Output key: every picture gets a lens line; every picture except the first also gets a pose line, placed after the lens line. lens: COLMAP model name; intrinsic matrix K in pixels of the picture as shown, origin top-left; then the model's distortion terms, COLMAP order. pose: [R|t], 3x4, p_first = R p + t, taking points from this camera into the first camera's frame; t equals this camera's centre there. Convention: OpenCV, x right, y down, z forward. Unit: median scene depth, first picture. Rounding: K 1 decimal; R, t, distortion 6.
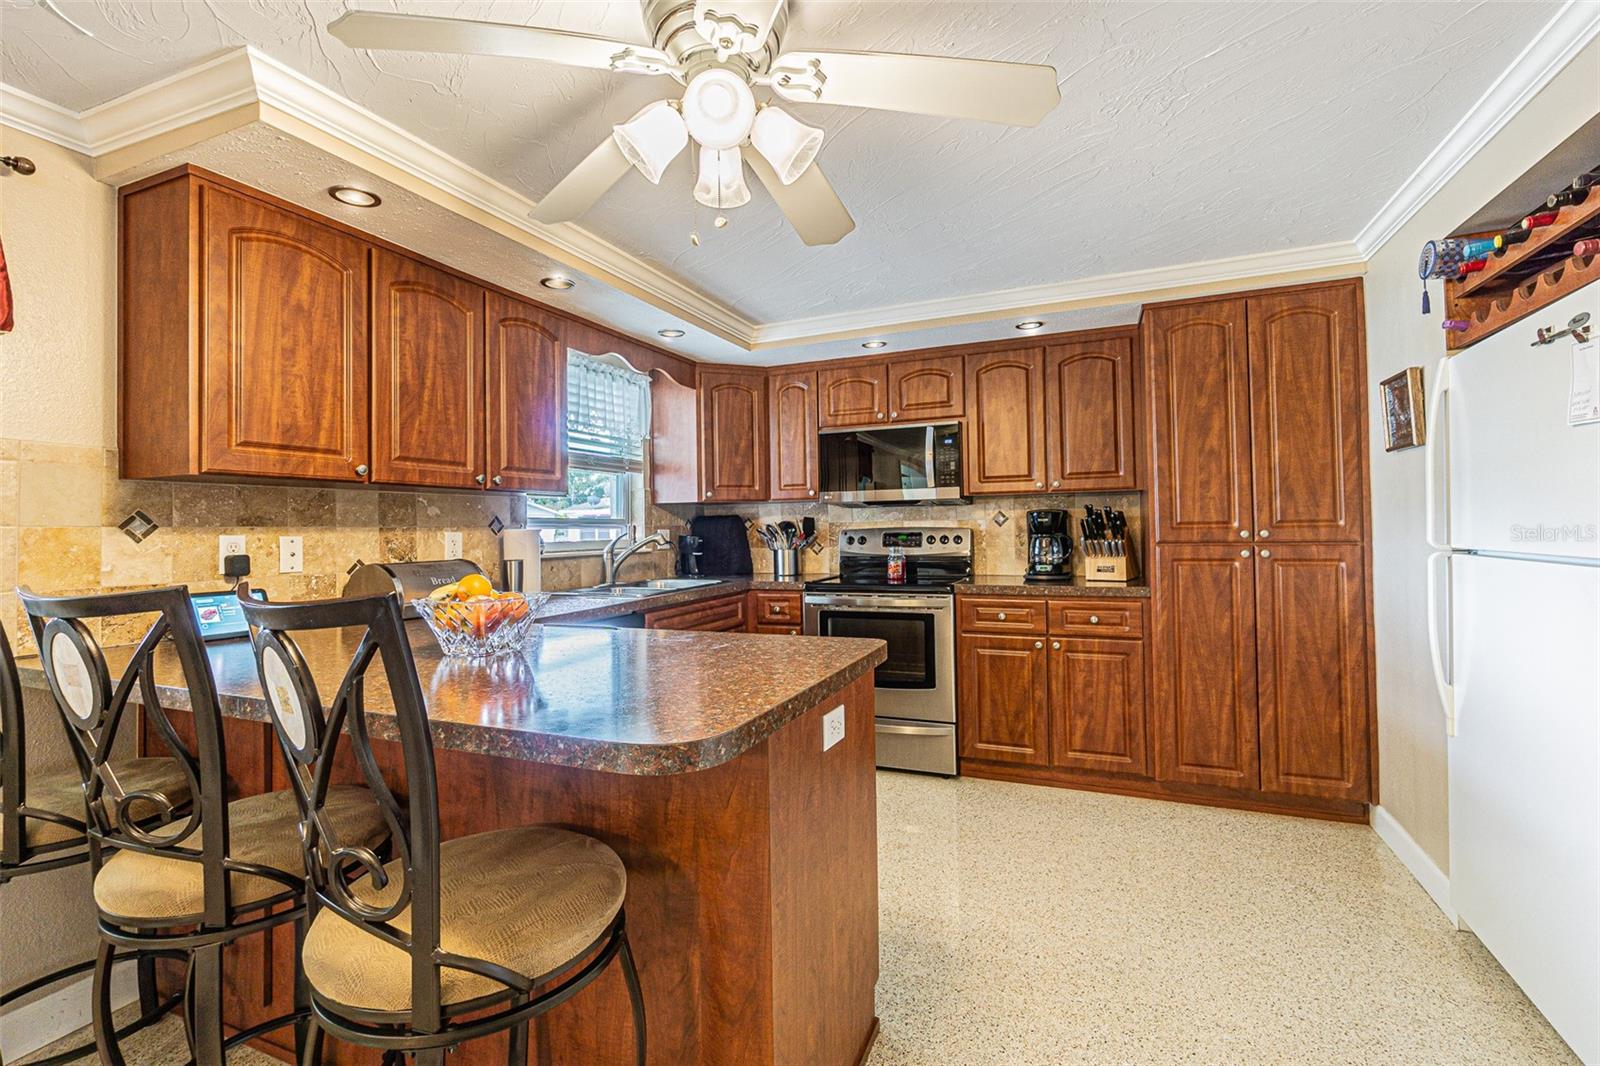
lens RADIAL K [[702.4, 0, 799.1], [0, 702.4, 516.4], [0, 0, 1]] dist [-0.002195, 0.001320]
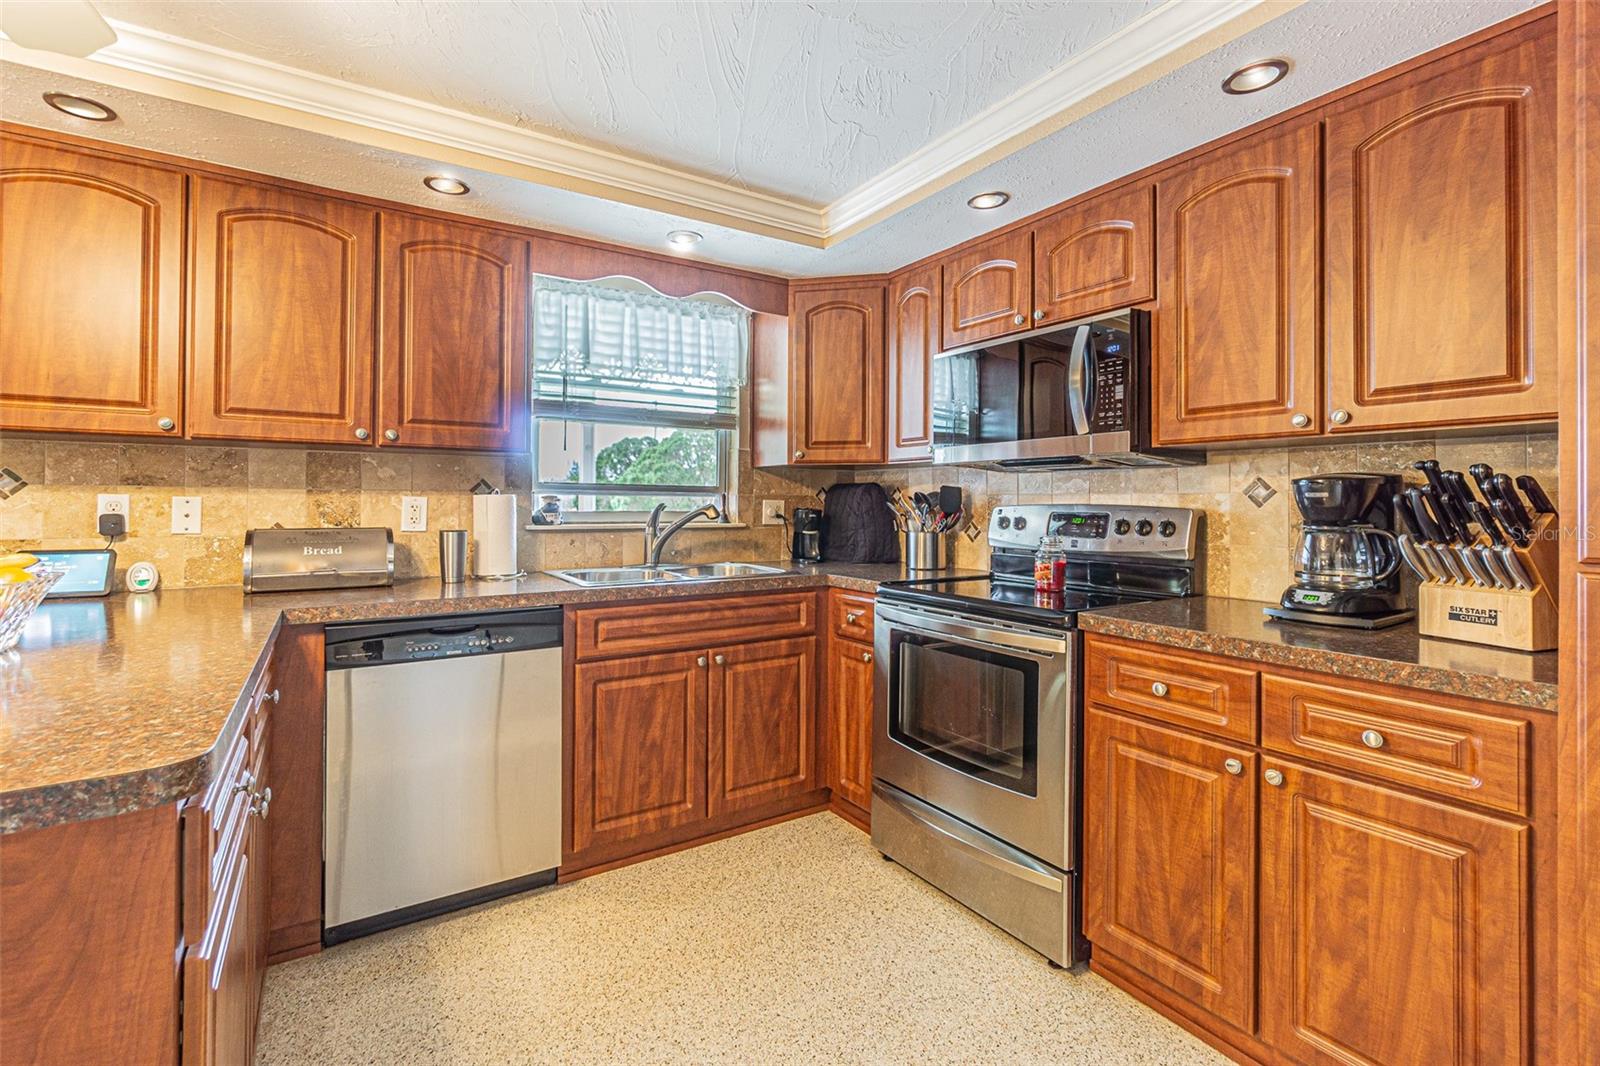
lens RADIAL K [[702.4, 0, 802.3], [0, 702.4, 498.2], [0, 0, 1]] dist [-0.002195, 0.001320]
pose [[0.827357, 0.018715, -0.561364, 0.349882], [-0.010733, 0.999789, 0.017514, 0.002958], [0.561574, -0.008465, 0.827384, 0.447813]]
